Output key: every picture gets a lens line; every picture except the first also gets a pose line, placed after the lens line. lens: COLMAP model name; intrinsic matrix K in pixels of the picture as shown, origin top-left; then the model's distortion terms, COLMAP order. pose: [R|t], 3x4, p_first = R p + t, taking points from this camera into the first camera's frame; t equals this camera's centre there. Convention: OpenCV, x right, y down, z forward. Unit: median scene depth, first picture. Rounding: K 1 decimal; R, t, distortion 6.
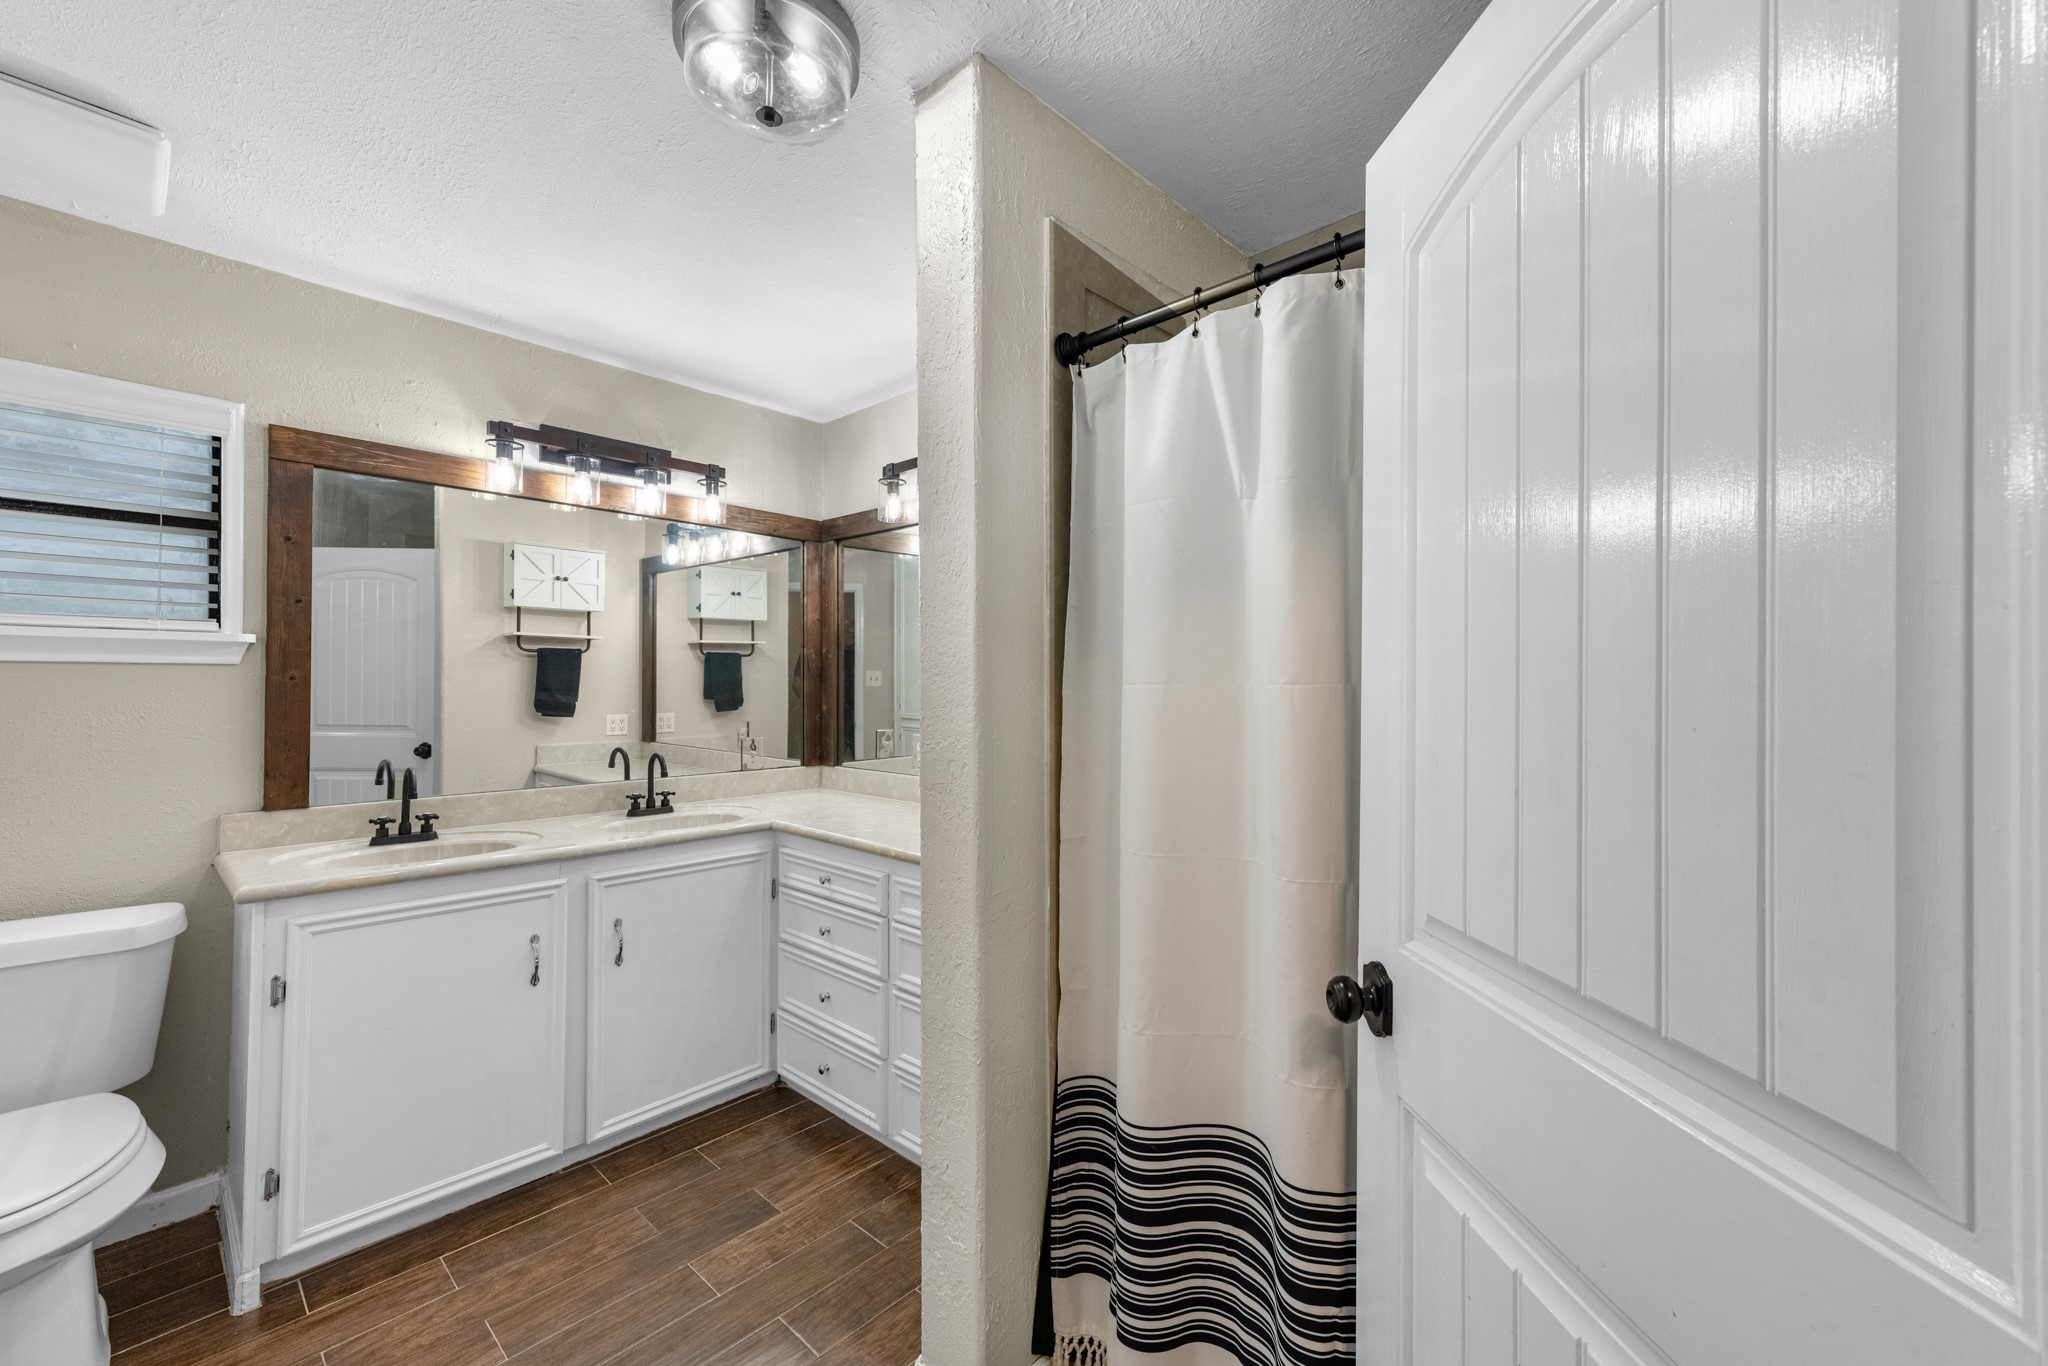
lens RADIAL K [[834.9, 0, 1028.0], [0, 834.9, 696.1], [0, 0, 1]] dist [0.000638, -0.000245]
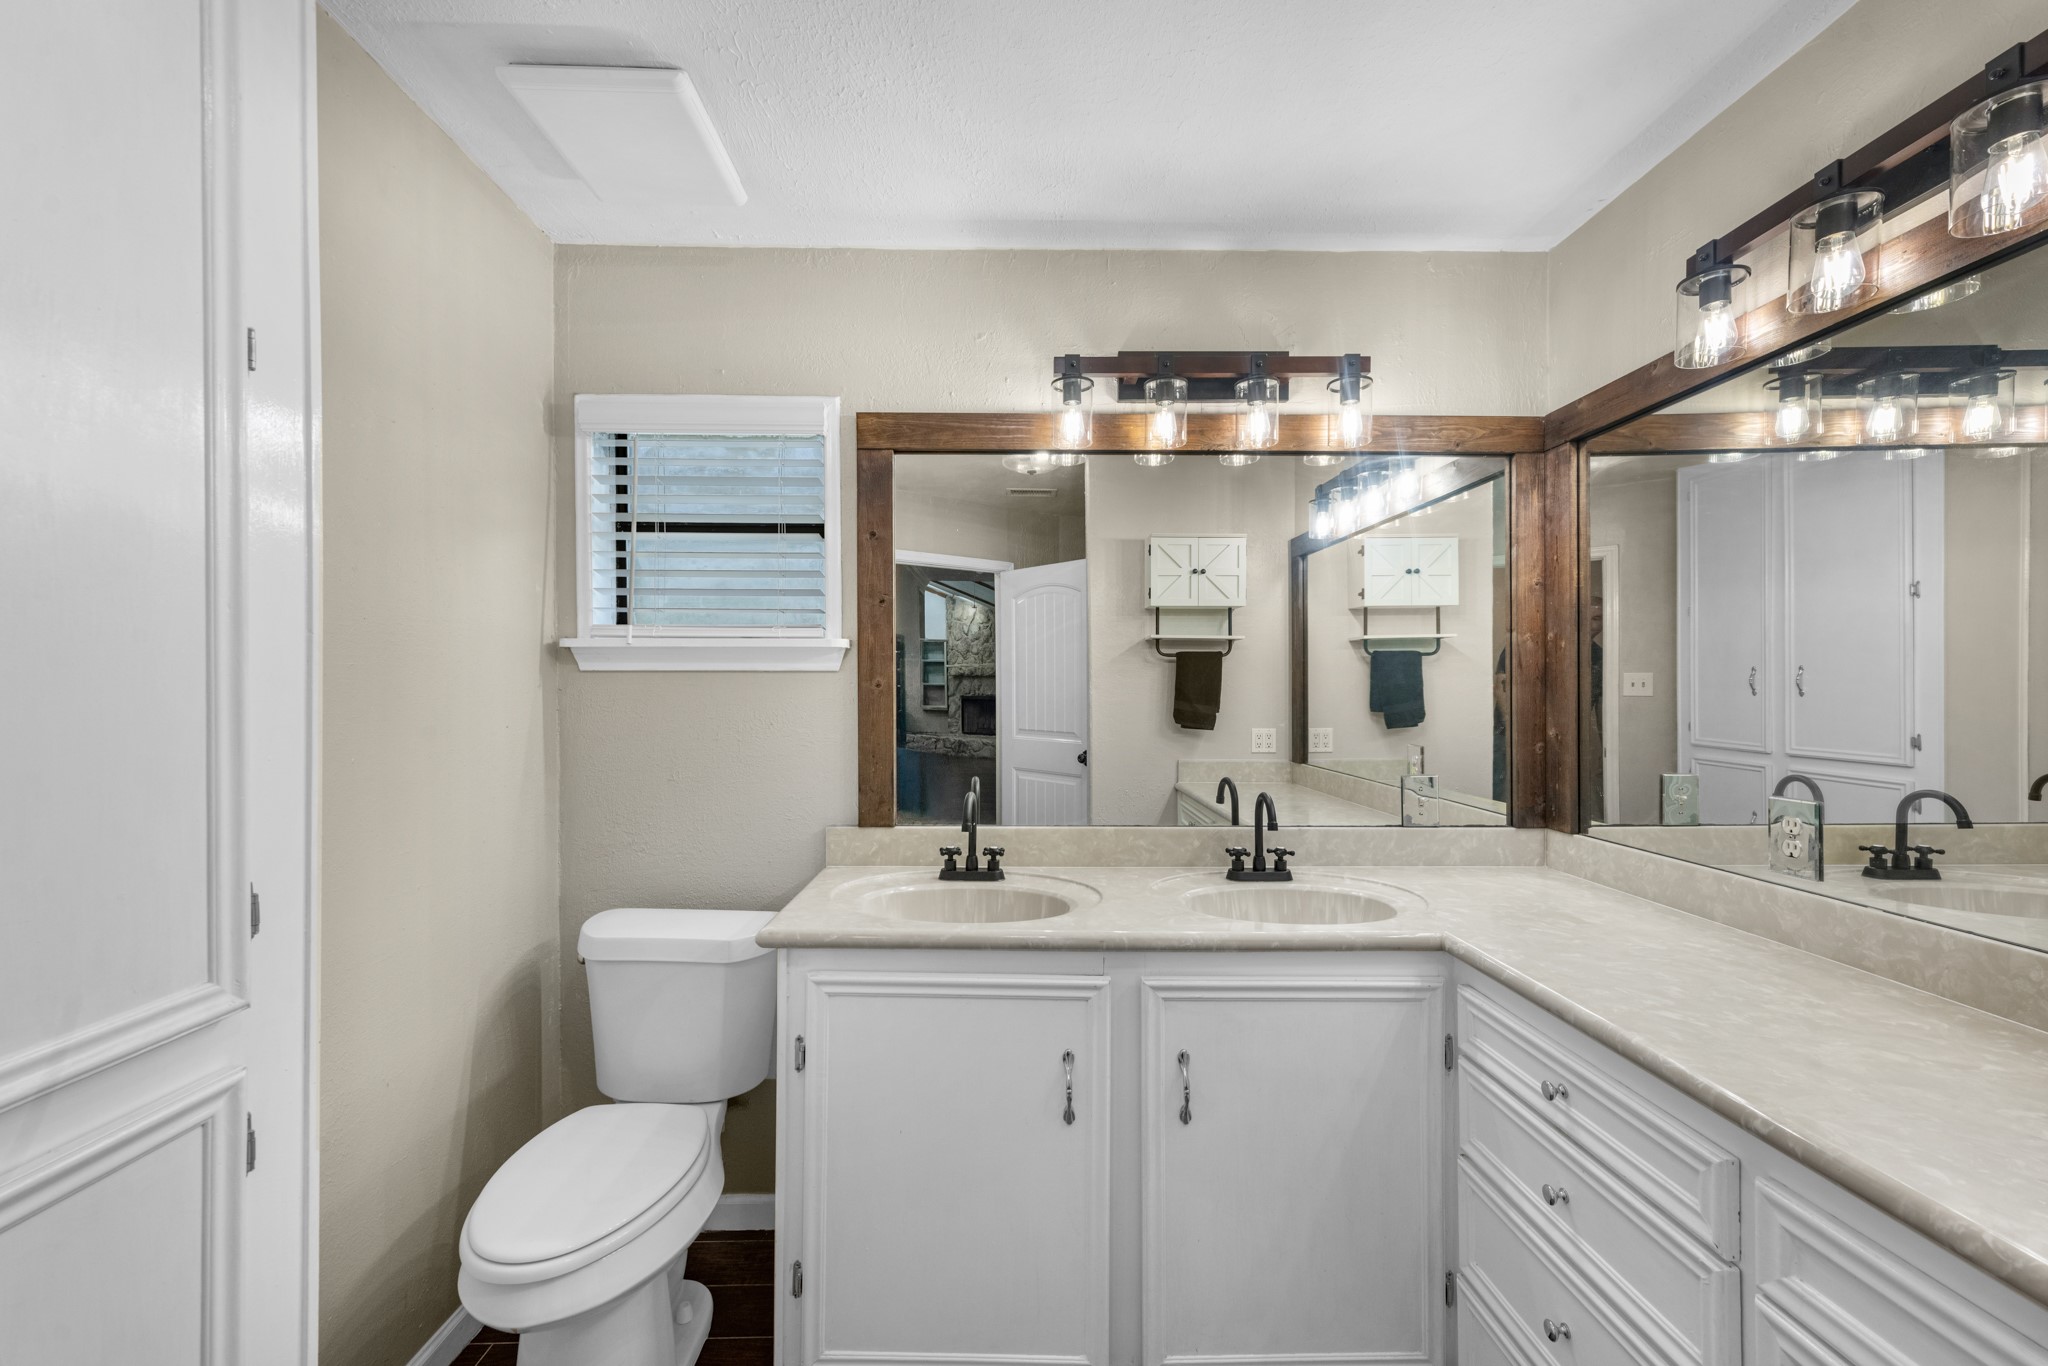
lens RADIAL K [[807.2, 0, 1019.5], [0, 807.2, 682.4], [0, 0, 1]] dist [0.011310, -0.000152]
pose [[0.681856, -0.009047, -0.731431, -0.090221], [-0.010757, 0.999691, -0.022393, -0.004789], [0.731407, 0.023137, 0.681548, 0.373169]]
